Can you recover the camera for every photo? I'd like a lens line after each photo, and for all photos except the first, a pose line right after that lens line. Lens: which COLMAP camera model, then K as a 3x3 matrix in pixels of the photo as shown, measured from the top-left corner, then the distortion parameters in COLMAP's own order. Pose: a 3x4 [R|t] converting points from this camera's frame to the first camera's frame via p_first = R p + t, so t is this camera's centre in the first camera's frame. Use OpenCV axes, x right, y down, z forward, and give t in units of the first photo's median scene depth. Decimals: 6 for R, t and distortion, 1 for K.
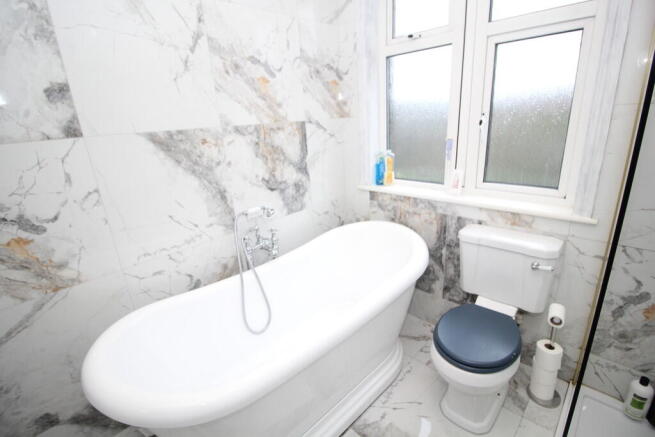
lens RADIAL K [[299.1, 0, 328.6], [0, 299.1, 218.3], [0, 0, 1]] dist [-0.013748, -0.007084]
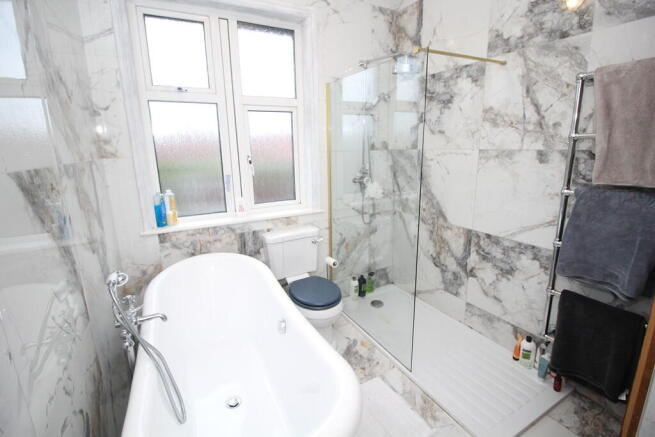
lens RADIAL K [[299.1, 0, 320.5], [0, 299.1, 220.7], [0, 0, 1]] dist [-0.013748, -0.007084]
pose [[0.307840, -0.173528, 0.935480, -0.772442], [0.305864, 0.949085, 0.075401, -0.063085], [-0.900934, 0.262918, 0.345242, 0.282962]]
